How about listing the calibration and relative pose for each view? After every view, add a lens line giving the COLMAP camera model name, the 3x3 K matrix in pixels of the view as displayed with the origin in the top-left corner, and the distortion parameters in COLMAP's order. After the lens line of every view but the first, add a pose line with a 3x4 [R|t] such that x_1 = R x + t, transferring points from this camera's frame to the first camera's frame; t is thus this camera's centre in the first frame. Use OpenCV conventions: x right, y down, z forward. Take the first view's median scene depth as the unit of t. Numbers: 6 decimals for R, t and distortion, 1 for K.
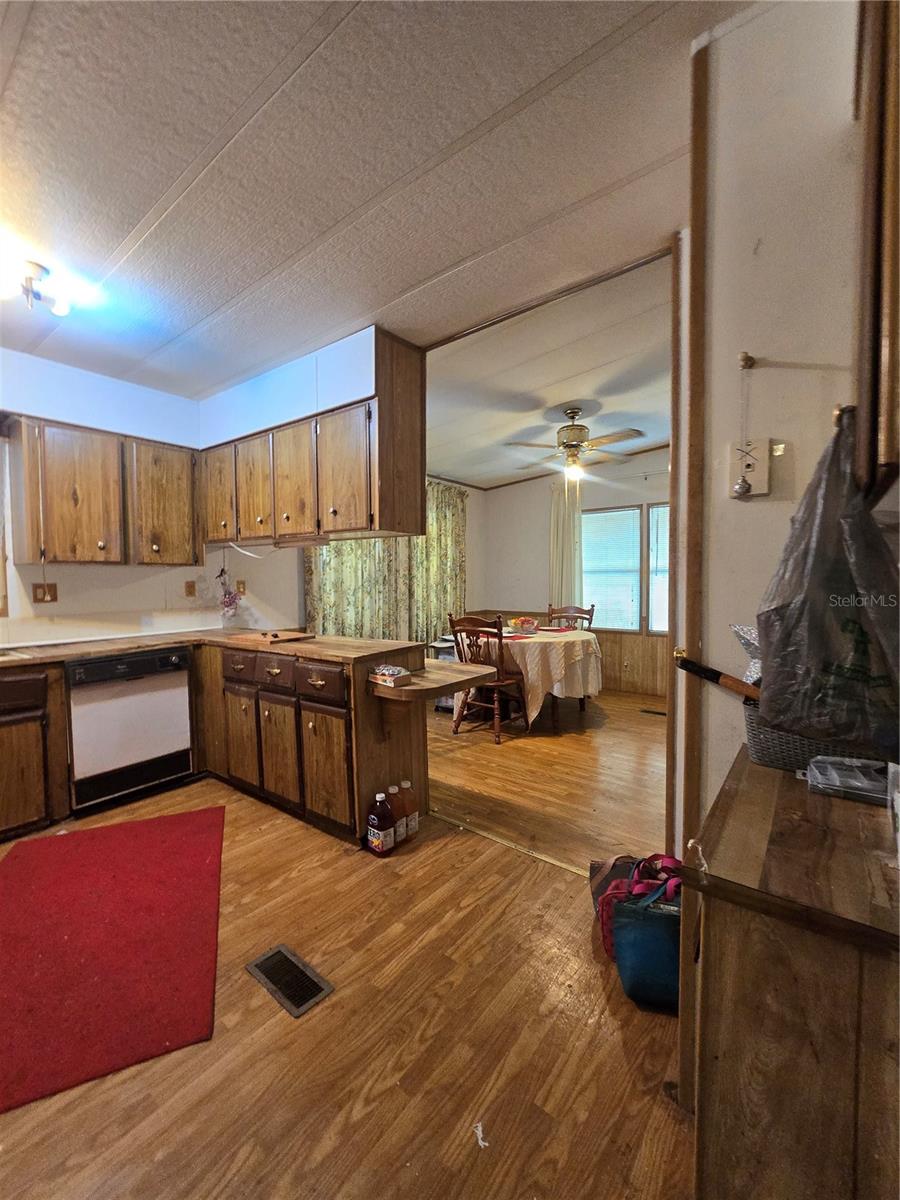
lens RADIAL K [[493.4, 0, 448.2], [0, 493.4, 599.2], [0, 0, 1]] dist [-0.008332, 0.002183]
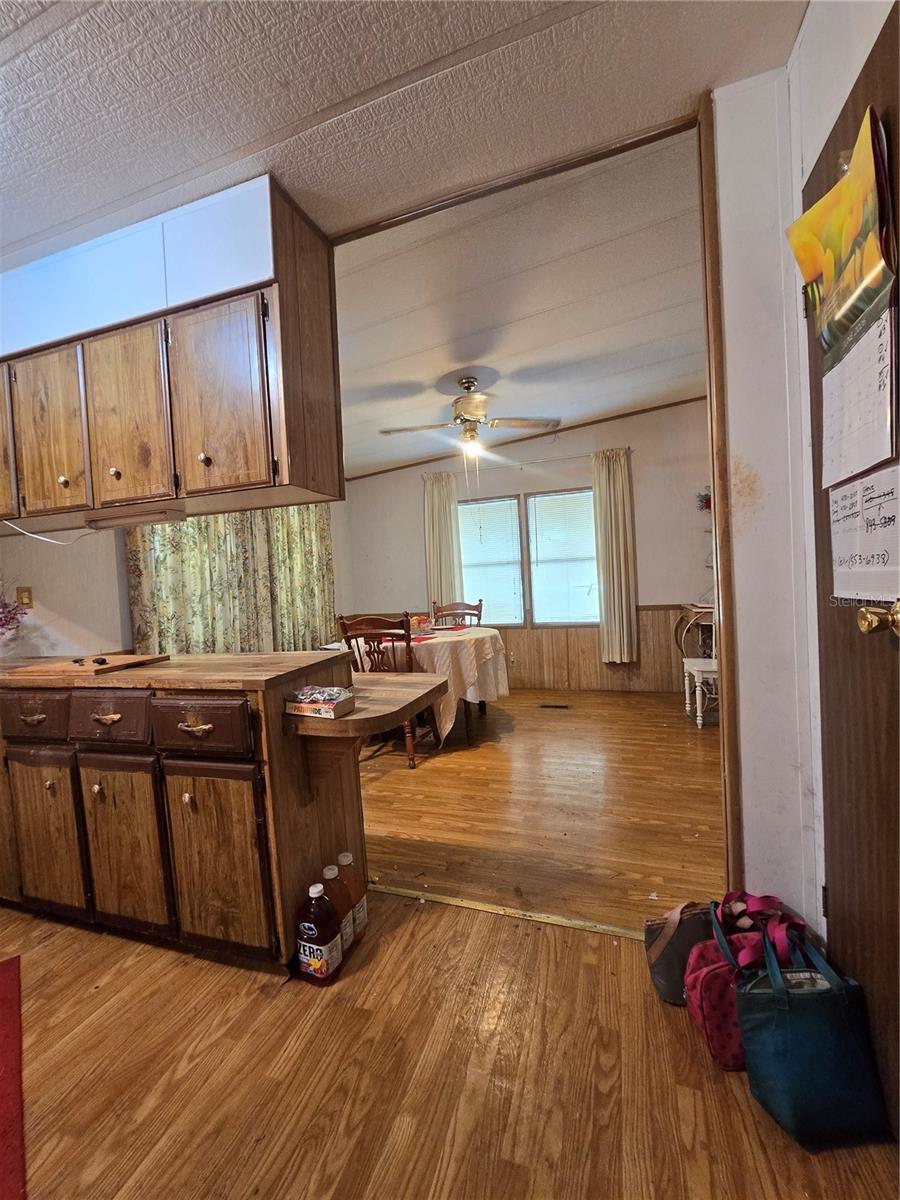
lens RADIAL K [[493.4, 0, 446.9], [0, 493.4, 594.3], [0, 0, 1]] dist [-0.008332, 0.002183]
pose [[0.943462, -0.051997, 0.327377, -0.133205], [0.061094, 0.997978, -0.017557, 0.026195], [-0.325802, 0.036565, 0.944731, 0.250896]]
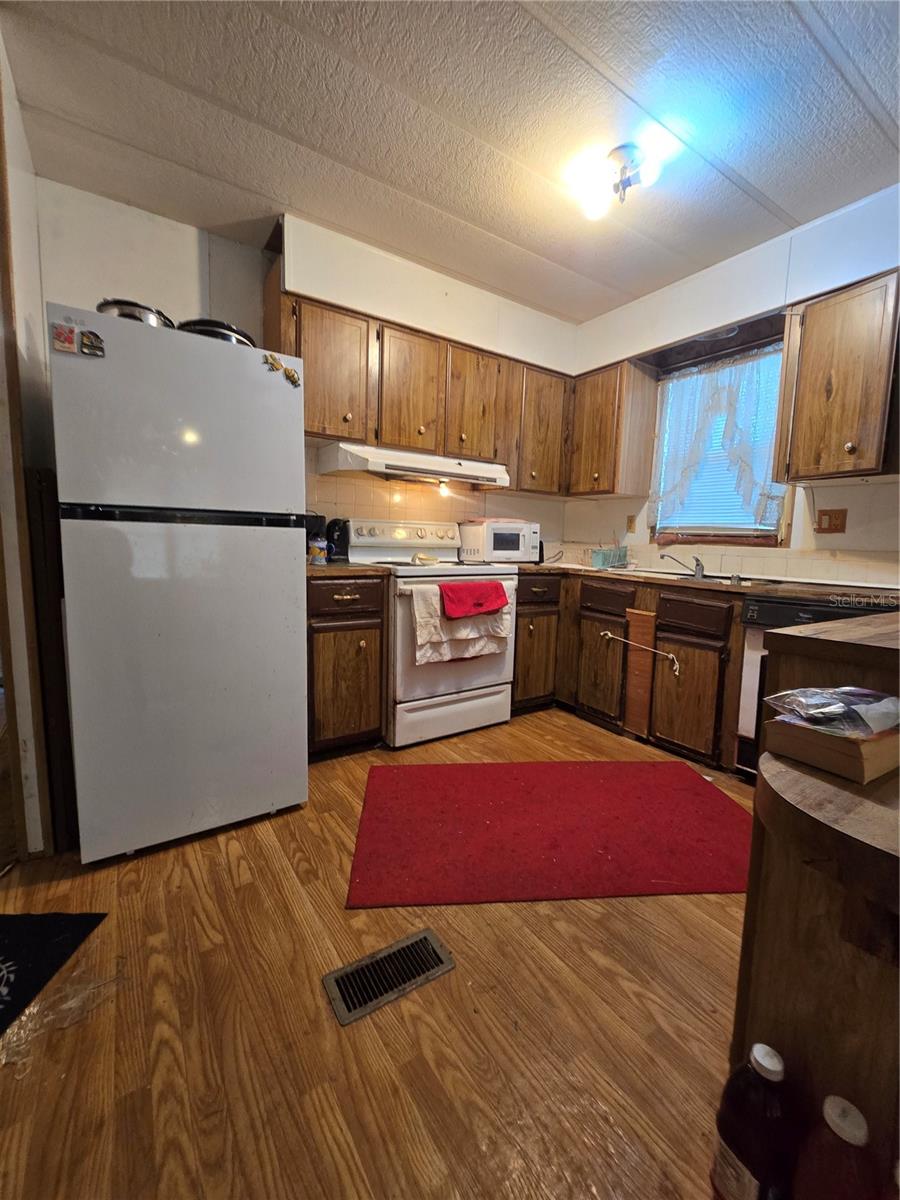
lens RADIAL K [[493.4, 0, 450.2], [0, 493.4, 600.9], [0, 0, 1]] dist [-0.008332, 0.002183]
pose [[-0.315387, 0.112517, -0.942269, 0.165400], [-0.064401, 0.988119, 0.139548, 0.046384], [0.946775, 0.104695, -0.304394, 0.687149]]
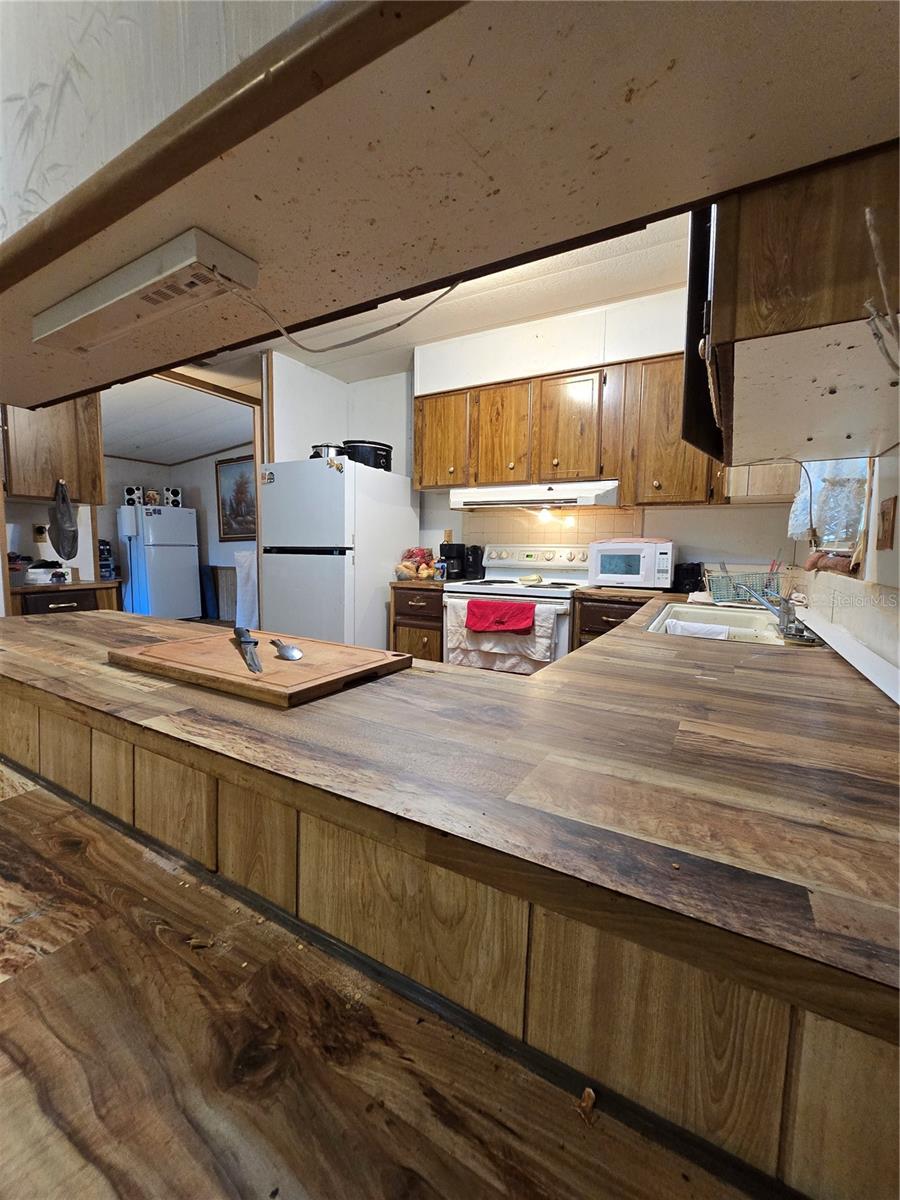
lens RADIAL K [[493.4, 0, 440.3], [0, 493.4, 595.7], [0, 0, 1]] dist [-0.008332, 0.002183]
pose [[-0.990752, 0.006168, -0.135546, -0.443427], [-0.012258, 0.990812, 0.134687, -0.004196], [0.135131, 0.135103, -0.981574, 1.377150]]
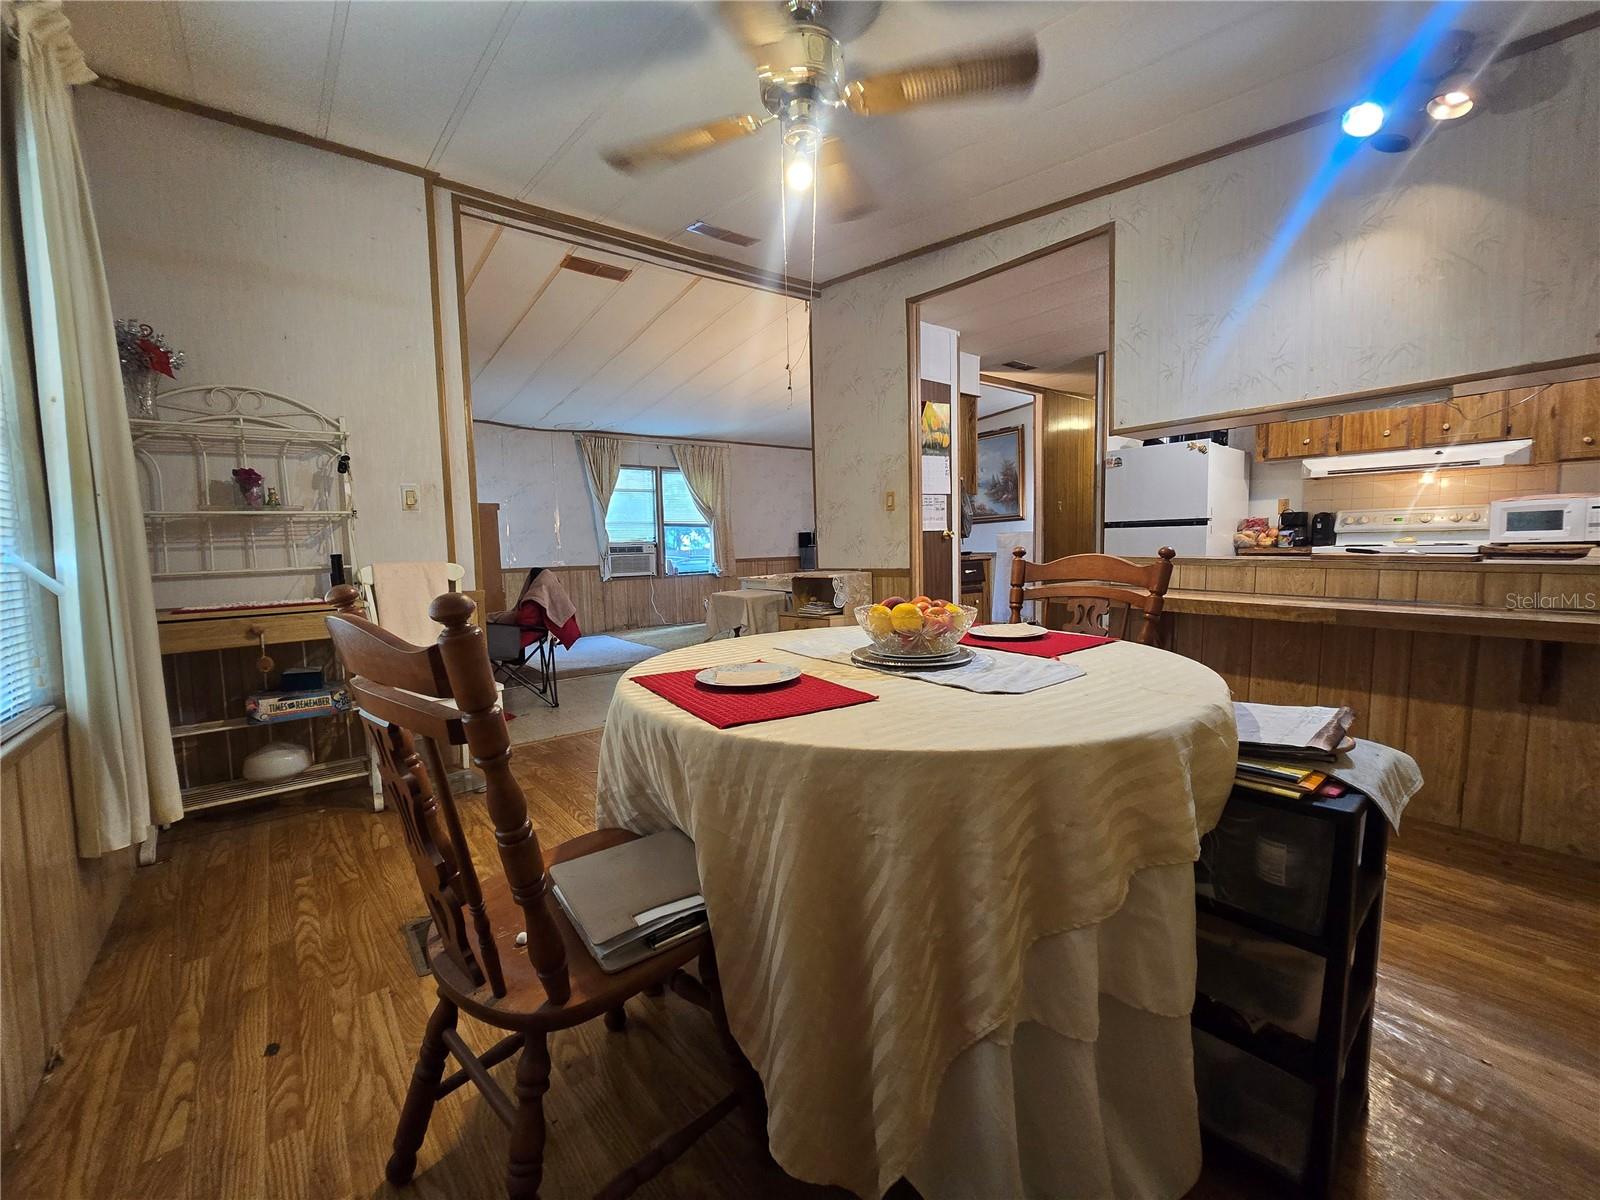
lens RADIAL K [[657.8, 0, 784.4], [0, 657.8, 597.8], [0, 0, 1]] dist [-0.008332, 0.002183]
pose [[-0.967716, 0.009164, 0.251877, 0.212044], [0.041585, 0.991448, 0.123697, -0.010813], [-0.248589, 0.130178, -0.959821, 2.130034]]
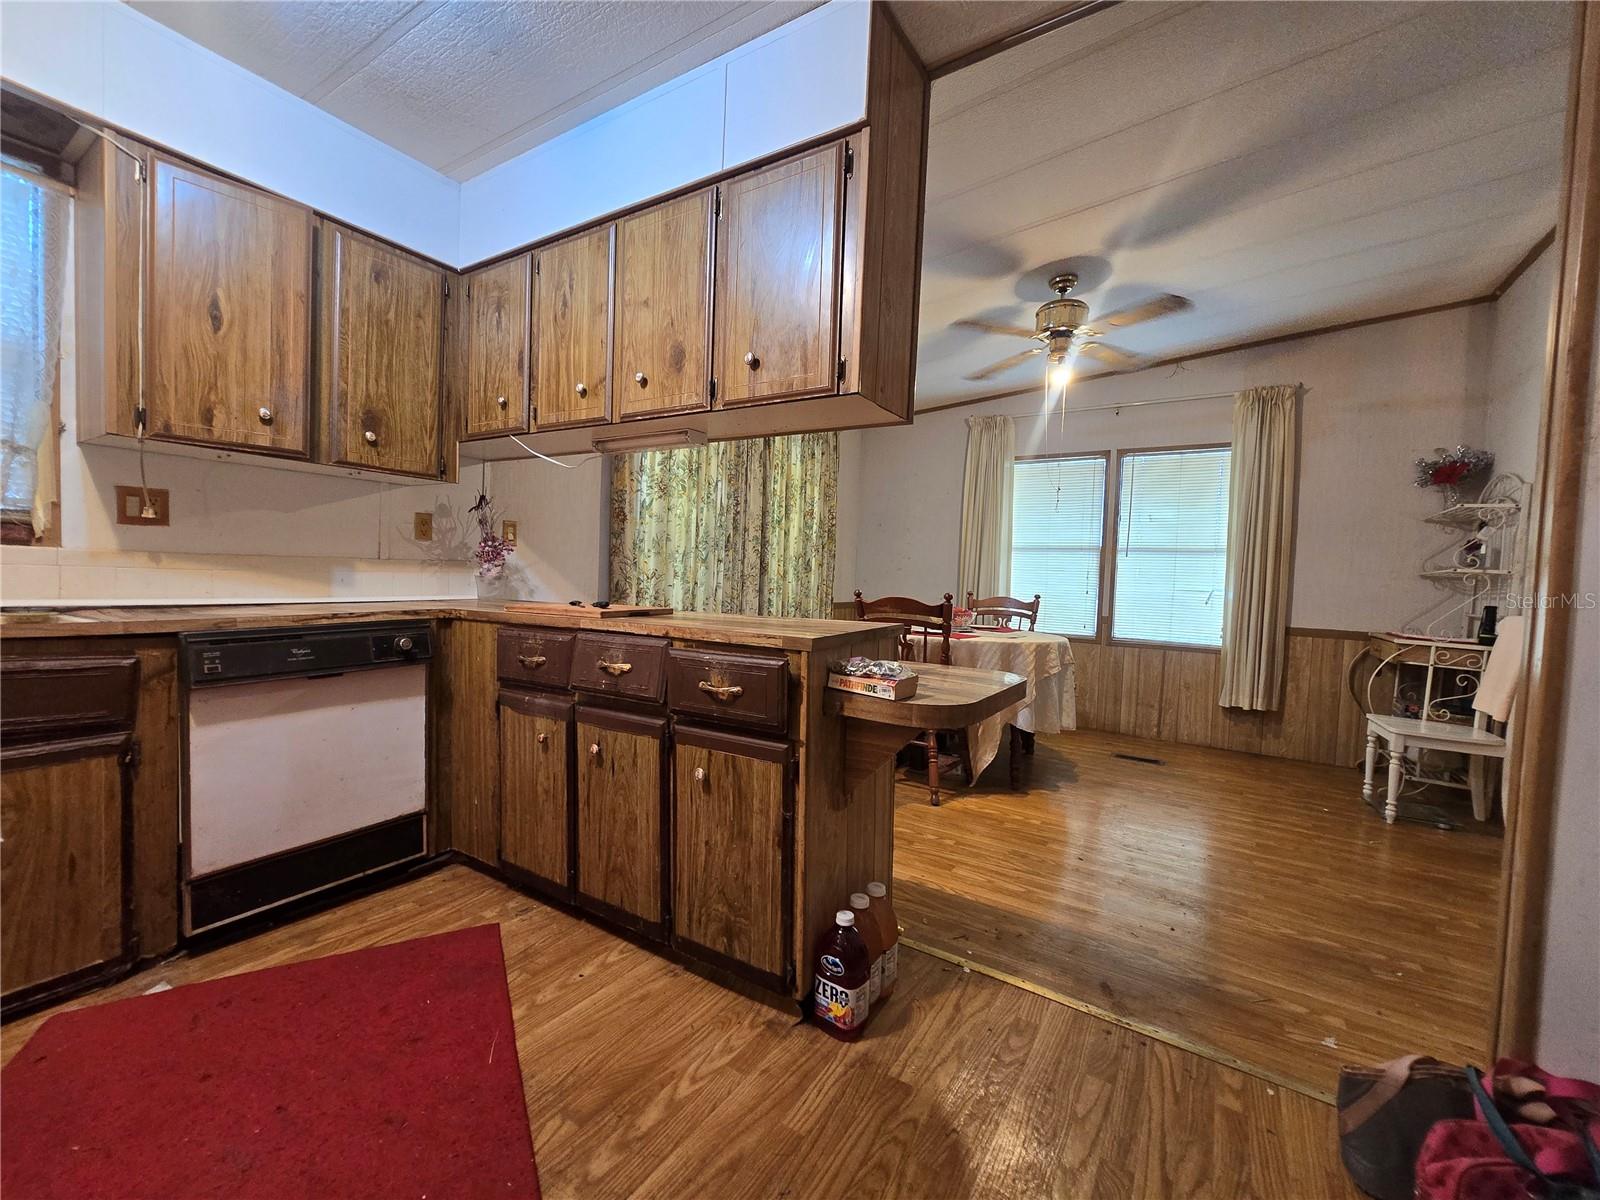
lens RADIAL K [[657.8, 0, 794.0], [0, 657.8, 601.9], [0, 0, 1]] dist [-0.008332, 0.002183]
pose [[0.995135, 0.038857, 0.090533, -0.209367], [-0.038826, 0.999244, -0.002097, 0.064528], [-0.090546, -0.001428, 0.995891, 0.267273]]
